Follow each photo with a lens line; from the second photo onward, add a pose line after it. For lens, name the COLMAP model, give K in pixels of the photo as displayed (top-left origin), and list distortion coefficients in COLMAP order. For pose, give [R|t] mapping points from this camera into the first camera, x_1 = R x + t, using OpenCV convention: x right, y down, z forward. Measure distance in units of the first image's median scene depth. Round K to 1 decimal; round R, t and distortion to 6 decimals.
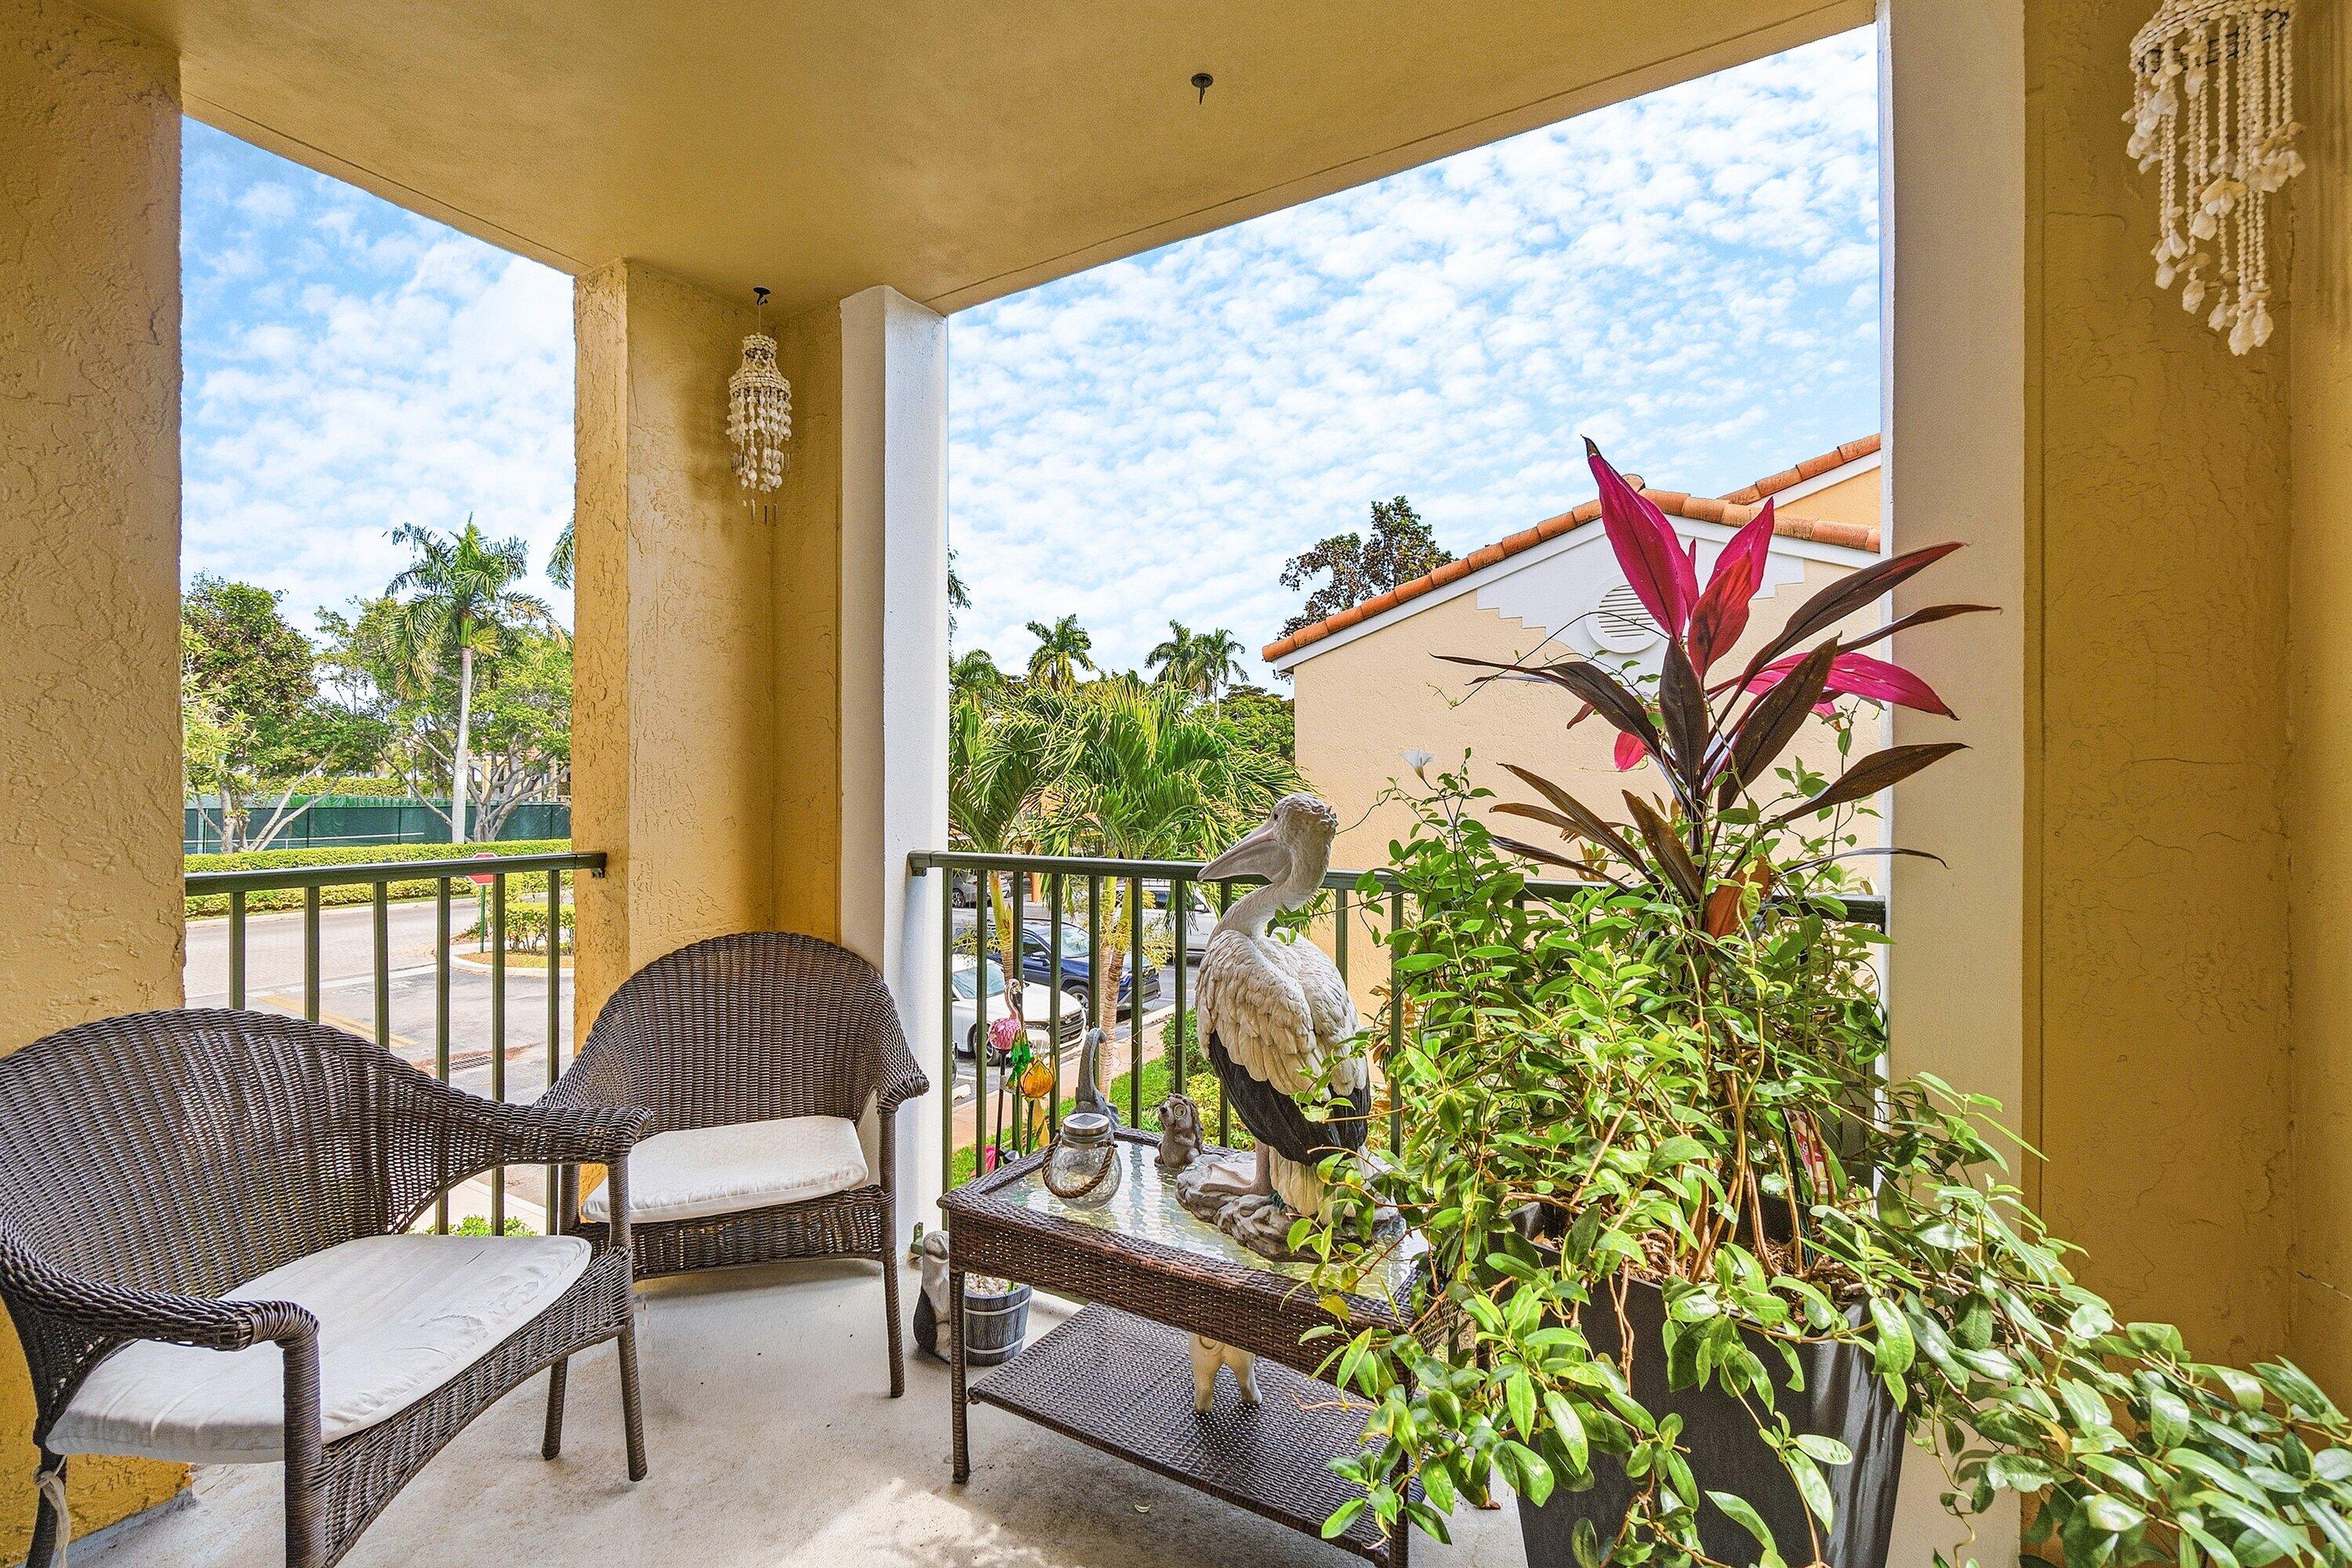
lens RADIAL K [[1064.9, 0, 1177.7], [0, 1064.9, 780.0], [0, 0, 1]] dist [0.002975, 0.000109]
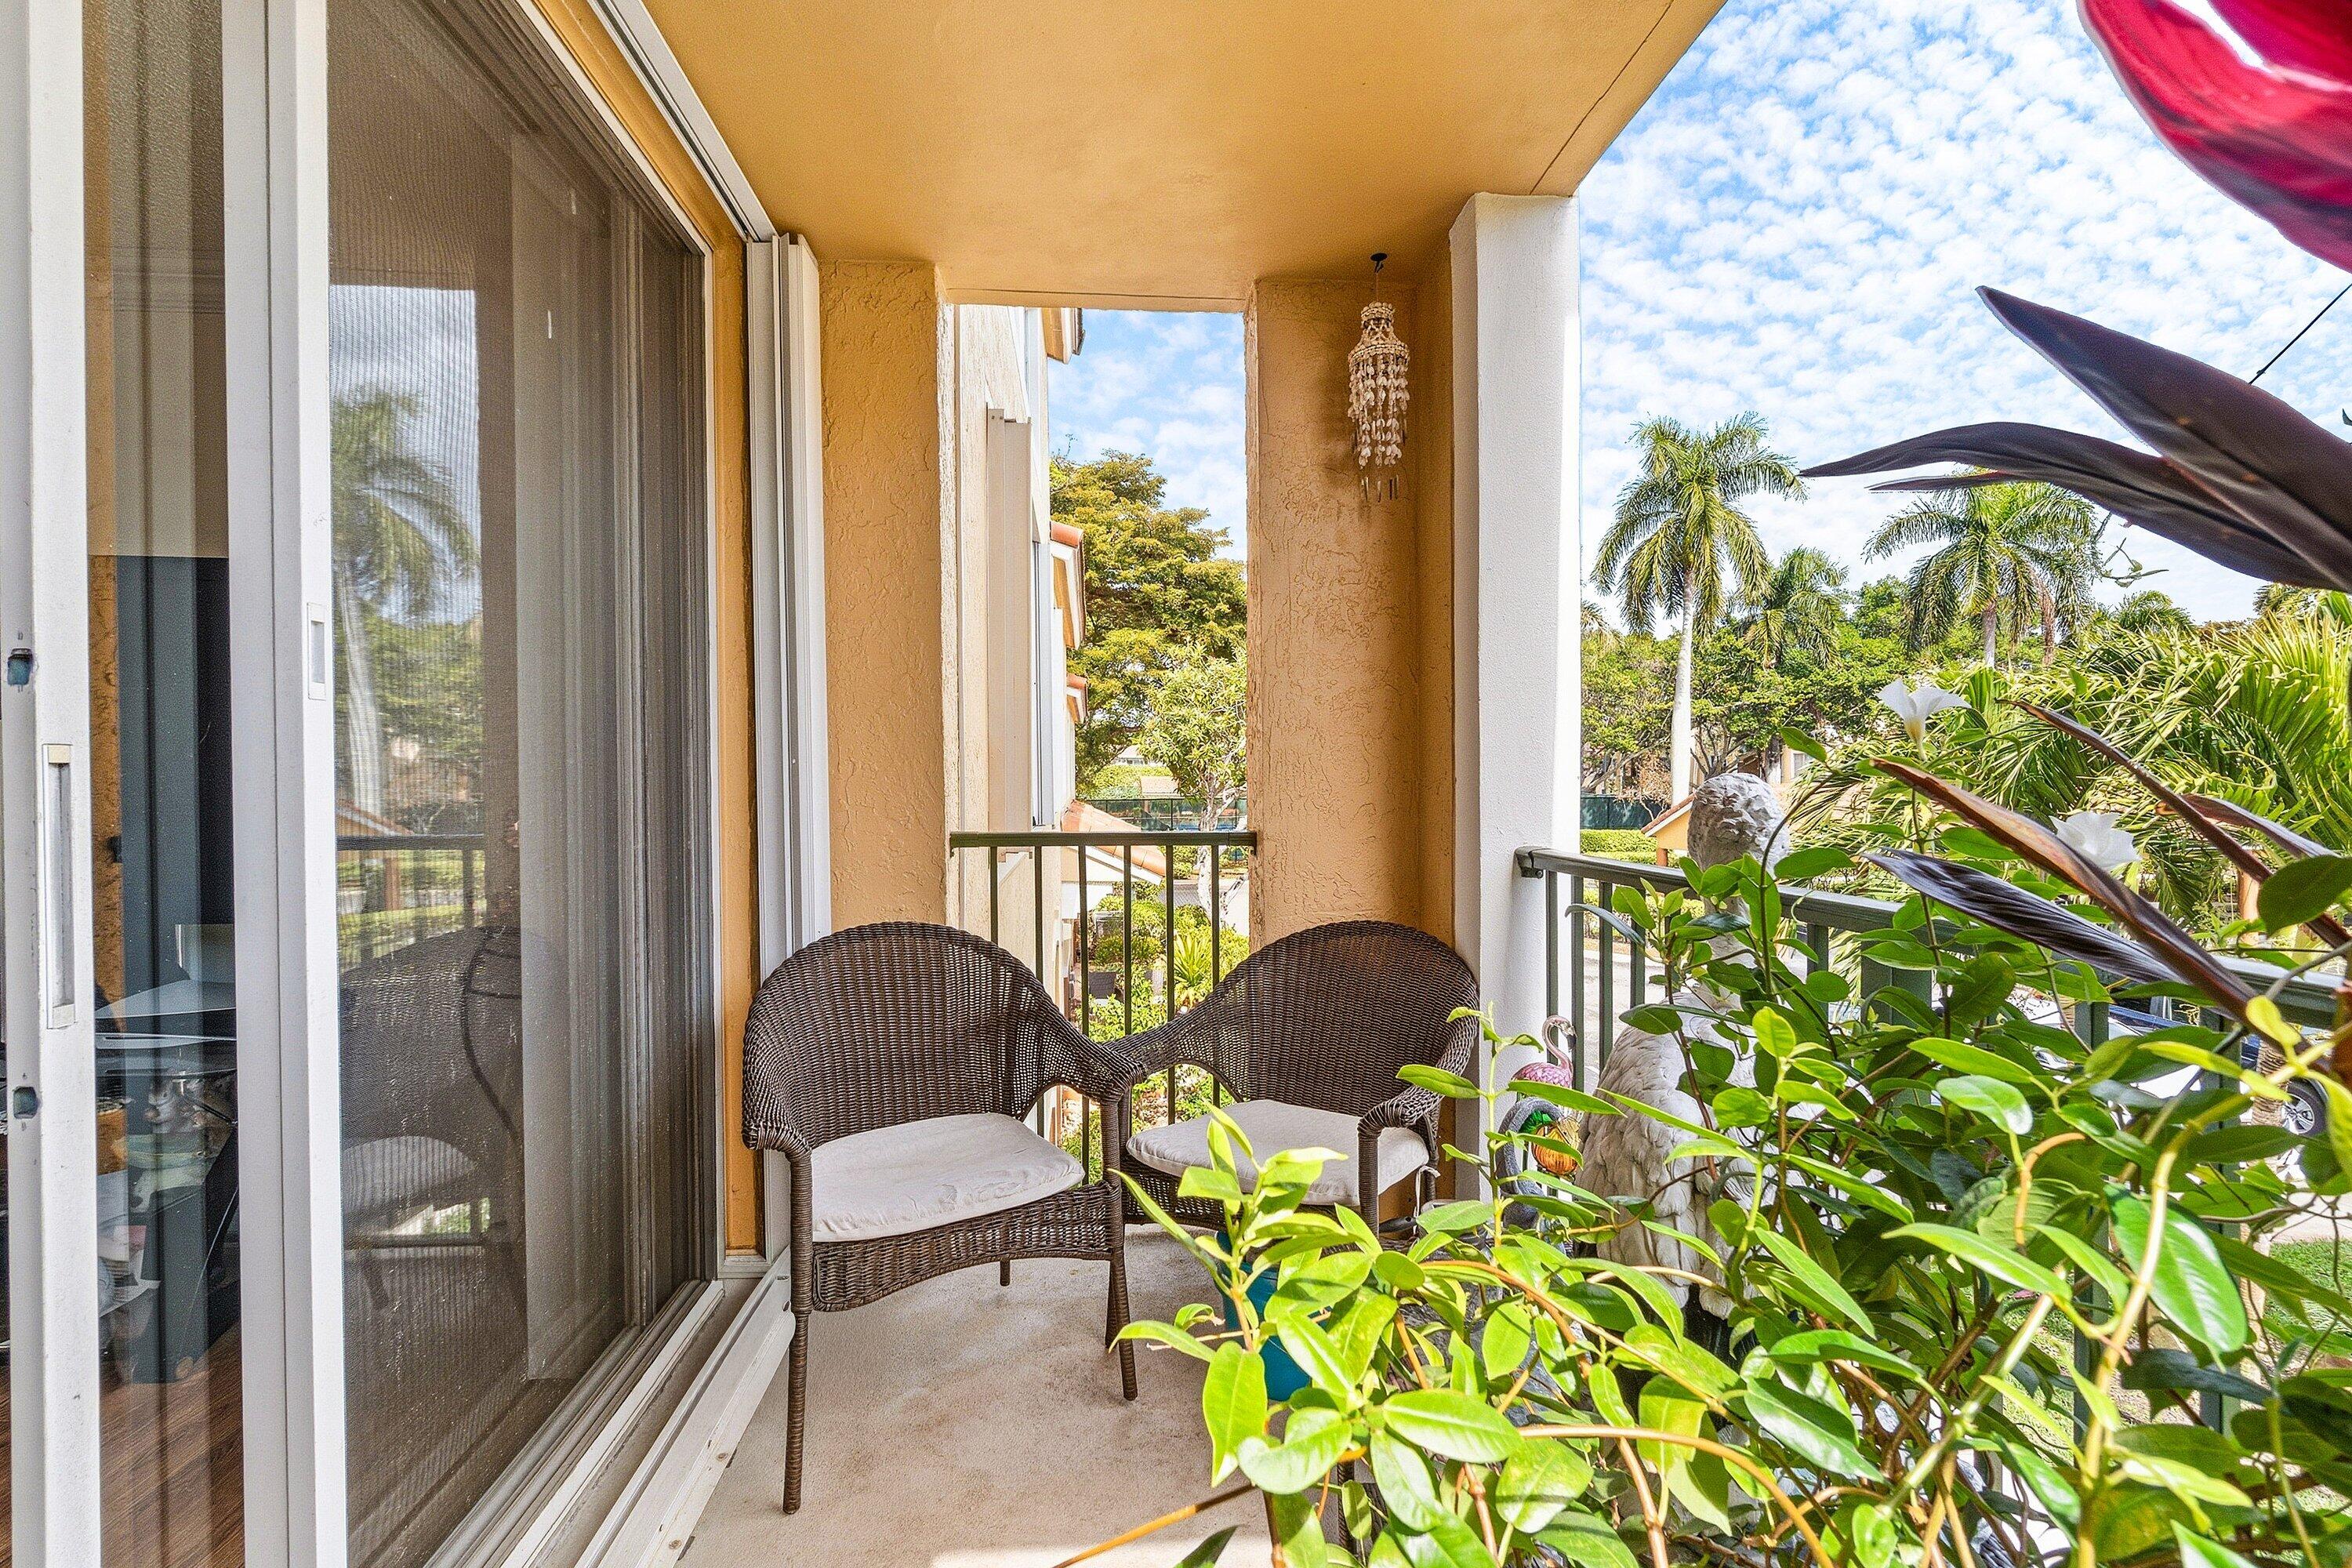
lens RADIAL K [[1064.9, 0, 1173.2], [0, 1064.9, 781.7], [0, 0, 1]] dist [0.002975, 0.000109]
pose [[0.574978, 0.010884, -0.818096, 0.301924], [0.000892, 0.999903, 0.013930, 0.001205], [0.818168, -0.008740, 0.574913, 0.300115]]
